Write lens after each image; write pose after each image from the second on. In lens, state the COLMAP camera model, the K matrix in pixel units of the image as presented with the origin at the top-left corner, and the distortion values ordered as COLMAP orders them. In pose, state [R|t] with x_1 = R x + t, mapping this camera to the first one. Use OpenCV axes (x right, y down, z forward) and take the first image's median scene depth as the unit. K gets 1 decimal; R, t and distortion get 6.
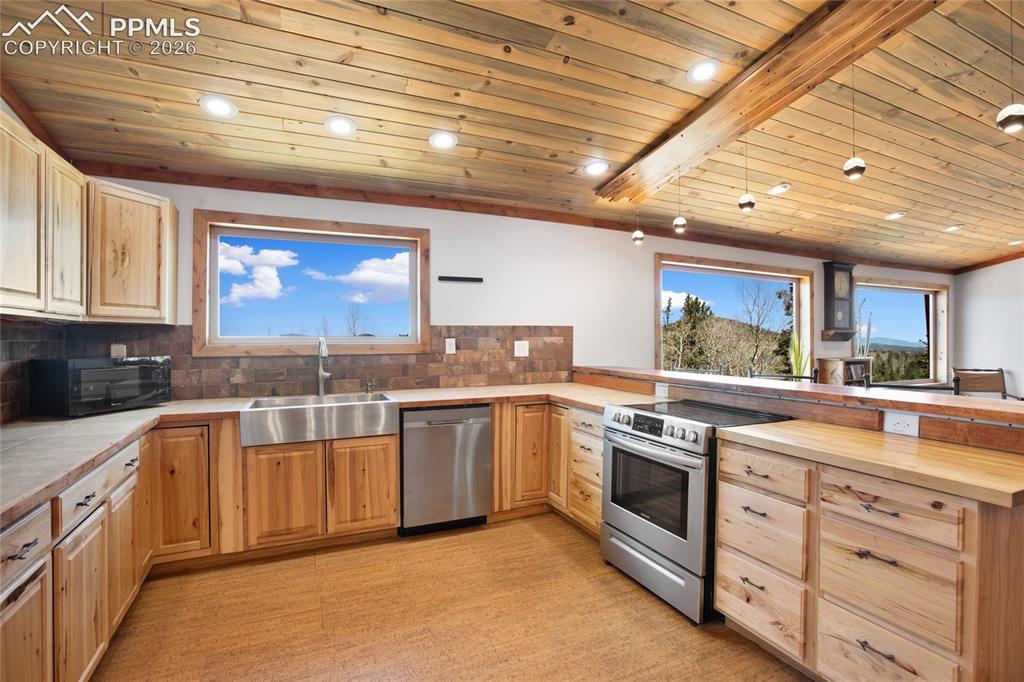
lens RADIAL K [[473.7, 0, 510.9], [0, 473.7, 335.0], [0, 0, 1]] dist [-0.055128, 0.022604]
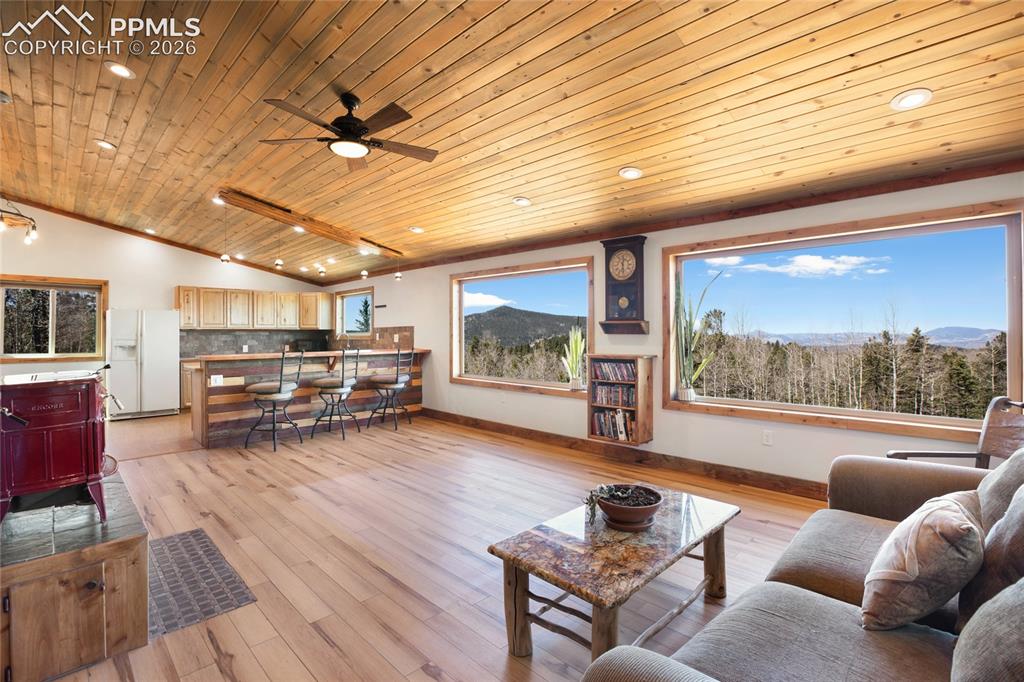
lens RADIAL K [[475.1, 0, 511.2], [0, 475.1, 328.2], [0, 0, 1]] dist [-0.055078, 0.022012]
pose [[0.351025, -0.013983, -0.936262, 2.462459], [0.011701, 0.999876, -0.010547, 0.016051], [0.936293, -0.007253, 0.351145, 0.900239]]
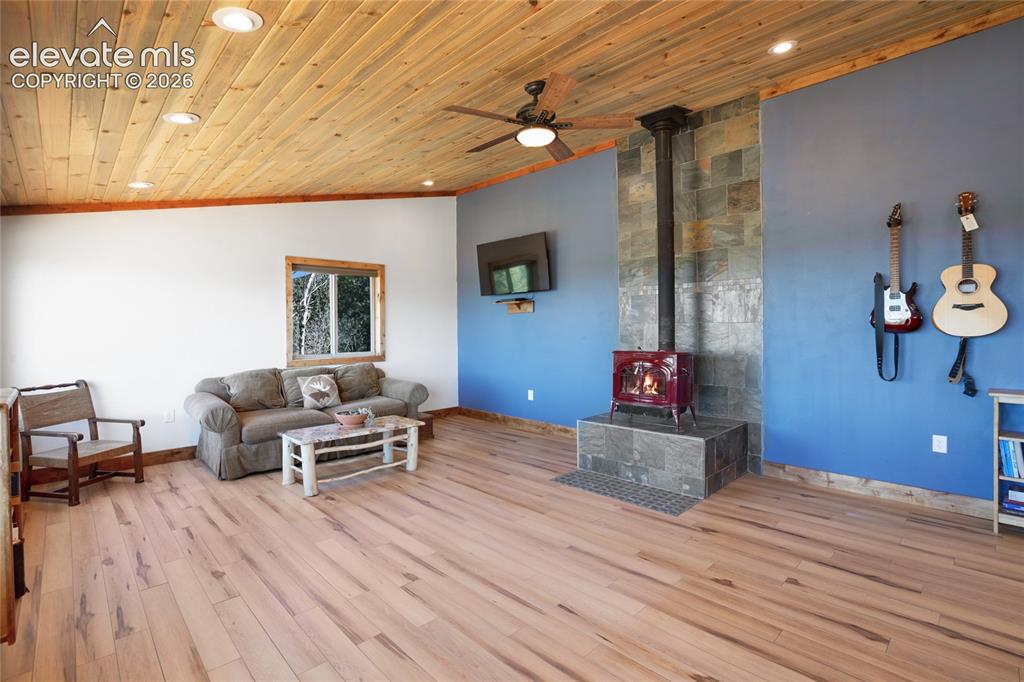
lens RADIAL K [[475.1, 0, 511.2], [0, 475.1, 328.2], [0, 0, 1]] dist [-0.055078, 0.022012]
pose [[-0.335265, -0.001197, 0.942123, 0.534571], [0.003199, 0.999992, 0.002409, 0.005359], [-0.942118, 0.003821, -0.335258, 1.295642]]
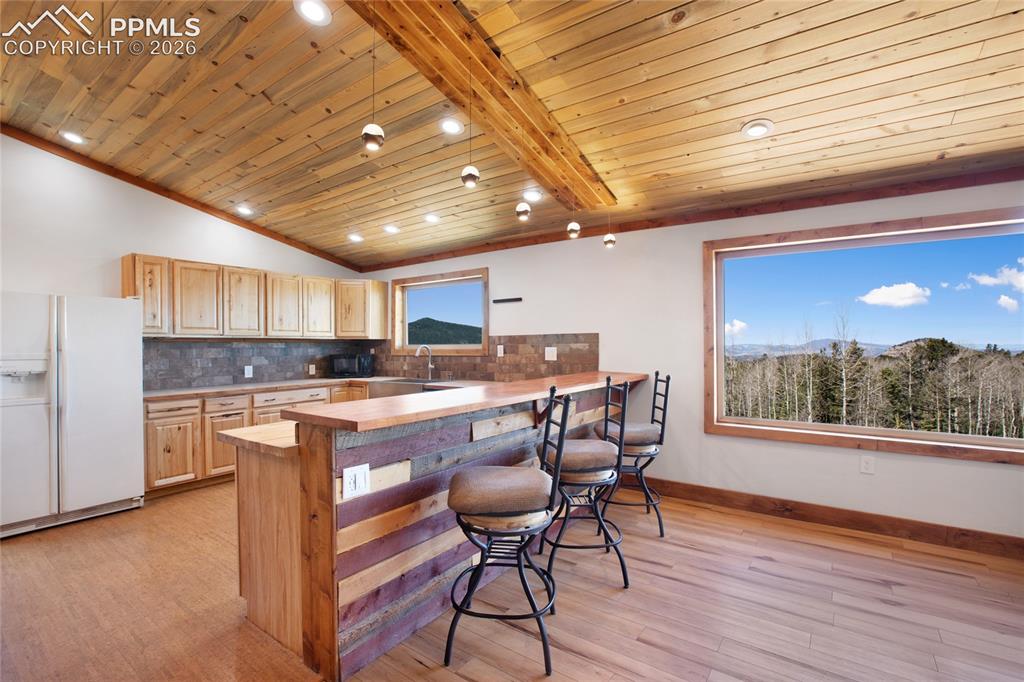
lens RADIAL K [[469.5, 0, 510.3], [0, 469.5, 343.4], [0, 0, 1]] dist [-0.053134, 0.020835]
pose [[0.500533, -0.006914, -0.865690, 1.172961], [0.011003, 0.999938, -0.001624, 0.005225], [0.865647, -0.008712, 0.500579, 0.394462]]
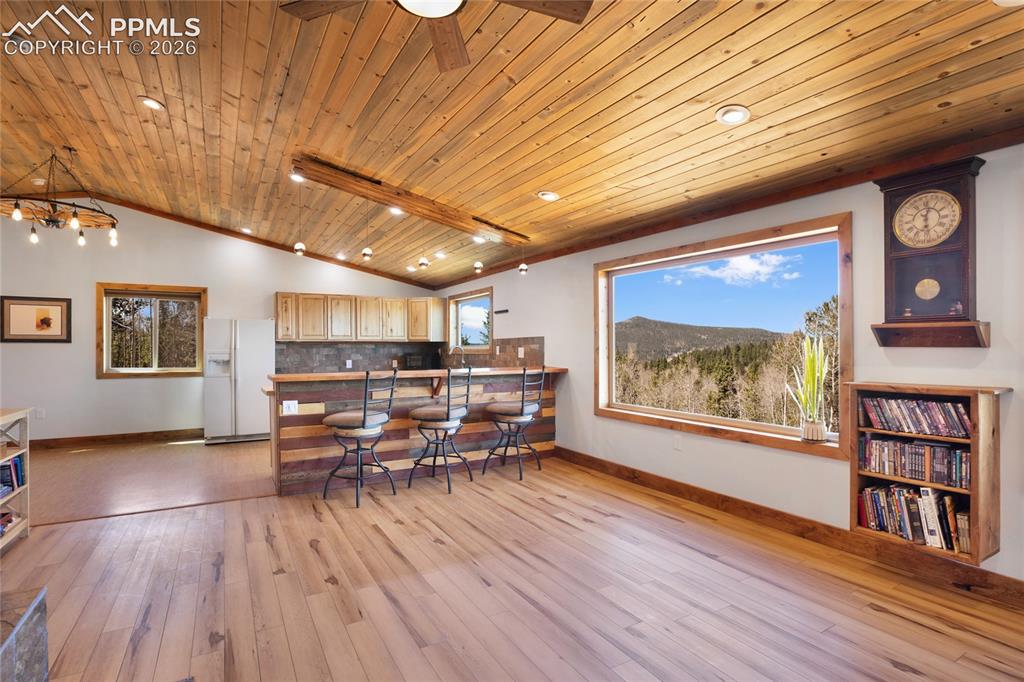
lens RADIAL K [[510.0, 0, 506.5], [0, 510.0, 346.7], [0, 0, 1]] dist [-0.043319, 0.000817]
pose [[0.090717, -0.003167, -0.995872, 1.978618], [0.011519, 0.999931, -0.002131, 0.016222], [0.995810, -0.011278, 0.090747, 0.961396]]
